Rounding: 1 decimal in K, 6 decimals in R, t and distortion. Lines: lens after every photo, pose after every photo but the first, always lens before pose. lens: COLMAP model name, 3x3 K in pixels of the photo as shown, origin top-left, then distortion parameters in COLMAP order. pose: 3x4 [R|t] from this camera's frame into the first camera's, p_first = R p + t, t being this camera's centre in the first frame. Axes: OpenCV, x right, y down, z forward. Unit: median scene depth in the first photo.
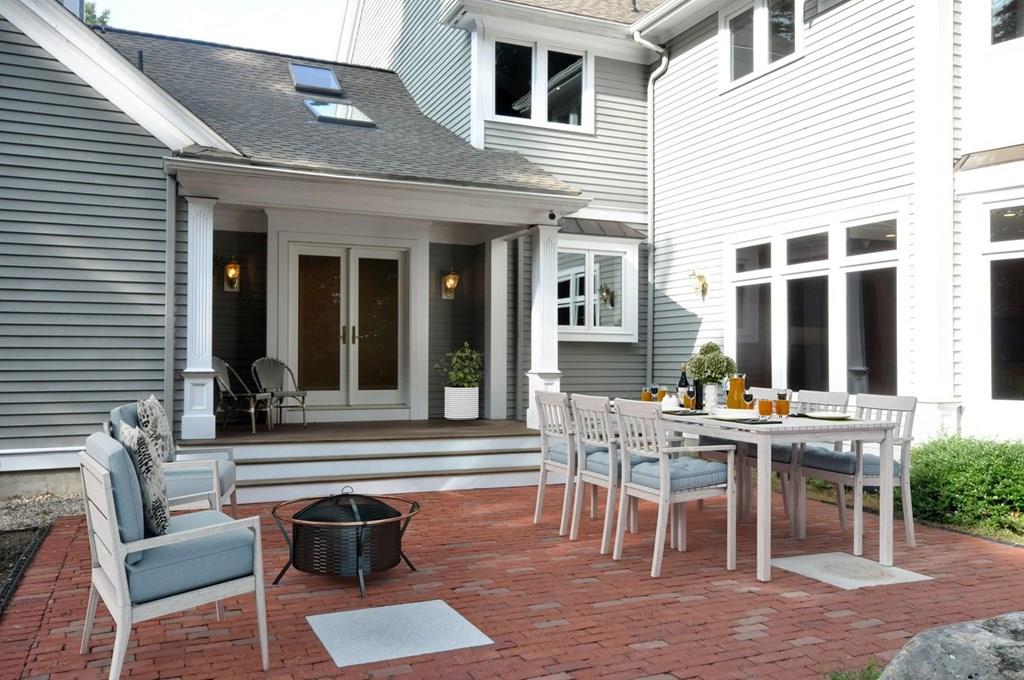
lens RADIAL K [[808.5, 0, 512.0], [0, 808.5, 342.5], [0, 0, 1]] dist [0.005124, 0.000558]
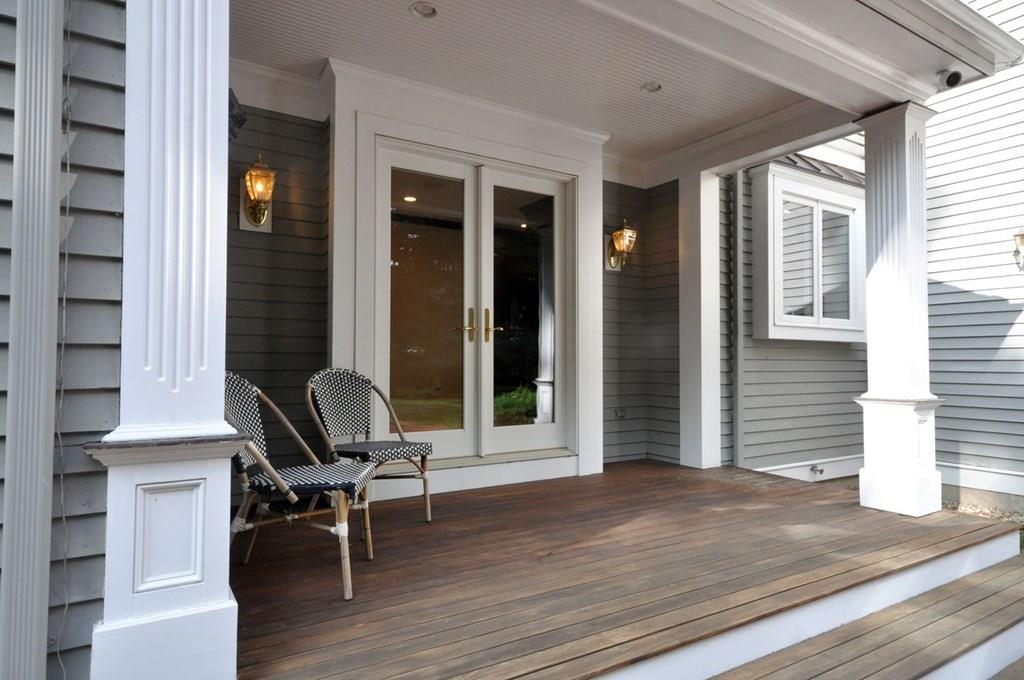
lens RADIAL K [[585.1, 0, 512.8], [0, 585.1, 342.6], [0, 0, 1]] dist [0.024215, 0.001865]
pose [[0.991069, 0.004247, 0.133285, -0.233758], [-0.003149, 0.999959, -0.008446, 0.005696], [-0.133316, 0.007951, 0.991042, 0.613960]]
